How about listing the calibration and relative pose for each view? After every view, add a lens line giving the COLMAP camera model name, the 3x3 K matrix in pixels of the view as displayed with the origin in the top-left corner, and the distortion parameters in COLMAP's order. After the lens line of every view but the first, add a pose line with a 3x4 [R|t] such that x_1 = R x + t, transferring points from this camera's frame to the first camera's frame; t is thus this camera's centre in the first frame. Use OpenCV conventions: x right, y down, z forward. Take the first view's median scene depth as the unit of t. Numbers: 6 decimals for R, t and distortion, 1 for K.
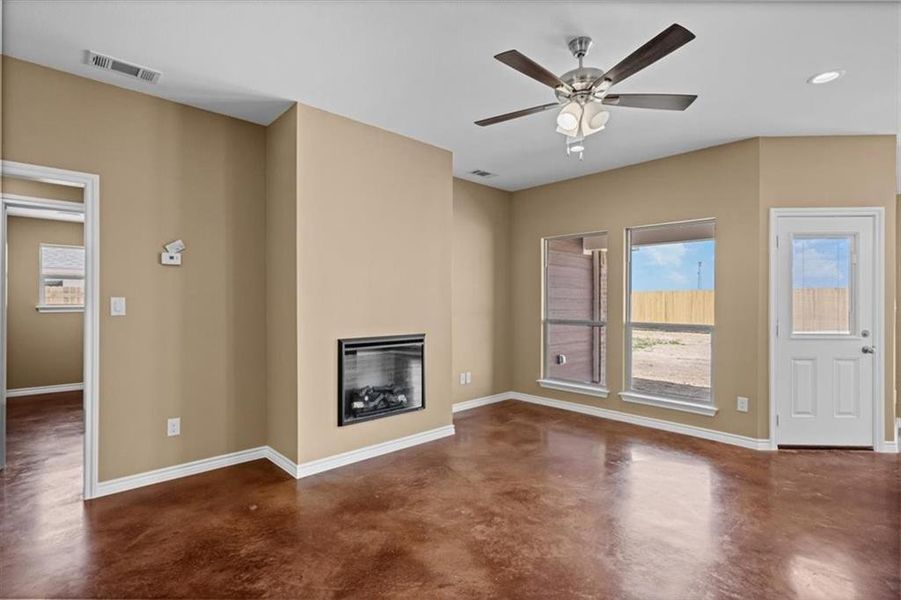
lens RADIAL K [[440.4, 0, 454.0], [0, 440.4, 299.5], [0, 0, 1]] dist [-0.000976, 0.001839]
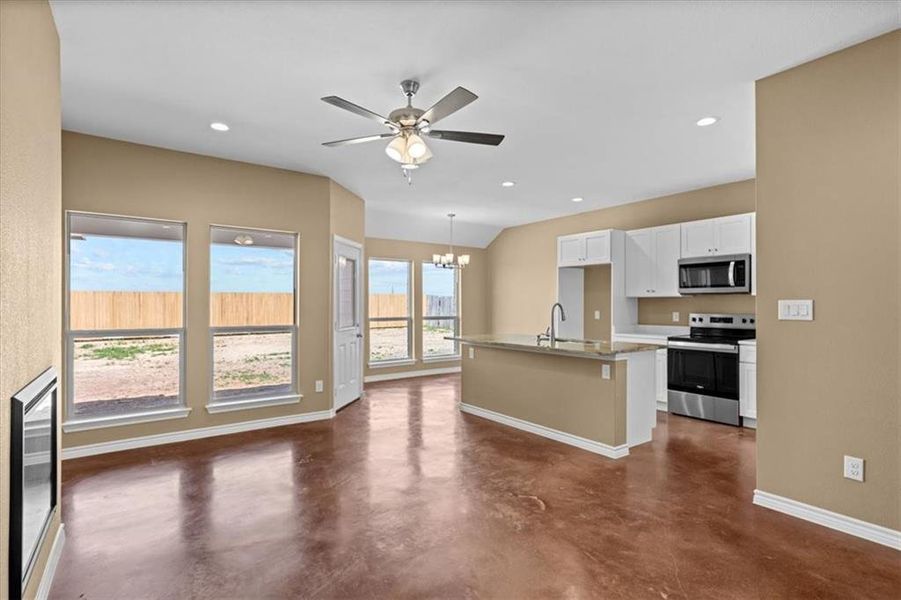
lens RADIAL K [[440.4, 0, 455.0], [0, 440.4, 301.5], [0, 0, 1]] dist [-0.000976, 0.001839]
pose [[0.123015, 0.004508, 0.992395, -0.582017], [-0.004231, 0.999983, -0.004018, 0.000126], [-0.992396, -0.003705, 0.123032, 0.496612]]
